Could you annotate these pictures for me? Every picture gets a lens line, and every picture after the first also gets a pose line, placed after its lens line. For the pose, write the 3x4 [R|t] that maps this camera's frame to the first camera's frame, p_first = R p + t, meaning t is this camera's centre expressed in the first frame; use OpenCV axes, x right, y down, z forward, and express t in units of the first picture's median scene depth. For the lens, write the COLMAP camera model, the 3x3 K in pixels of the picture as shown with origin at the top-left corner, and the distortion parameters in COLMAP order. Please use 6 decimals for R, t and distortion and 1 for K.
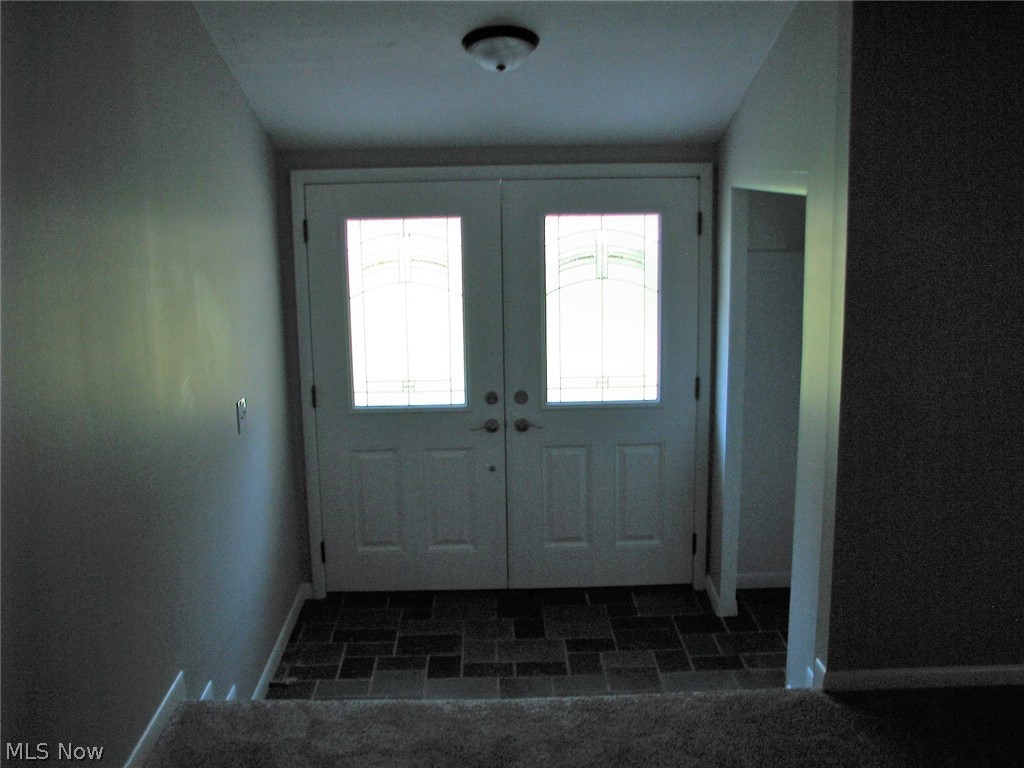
lens RADIAL K [[1098.5, 0, 514.1], [0, 1098.5, 380.0], [0, 0, 1]] dist [-0.205499, 0.267110]
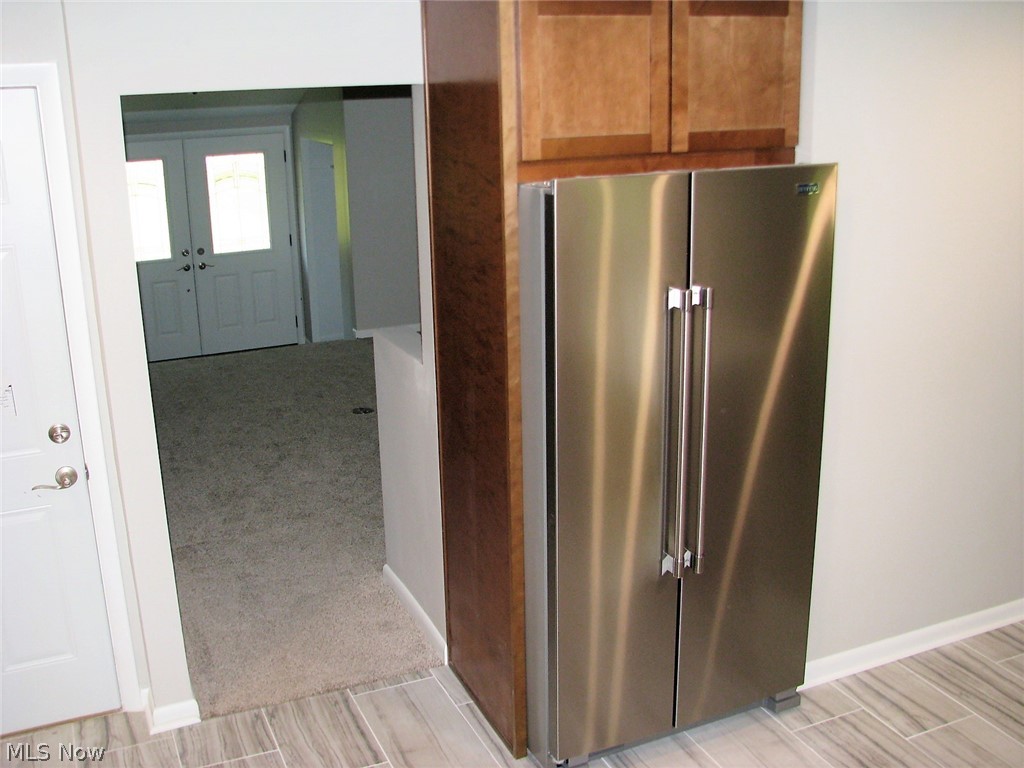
lens RADIAL K [[1098.5, 0, 514.1], [0, 1098.5, 380.0], [0, 0, 1]] dist [-0.205499, 0.267110]
pose [[0.922577, -0.107838, 0.370437, -0.211377], [0.081466, 0.992945, 0.086163, 0.120715], [-0.377115, -0.049314, 0.924853, -0.965164]]
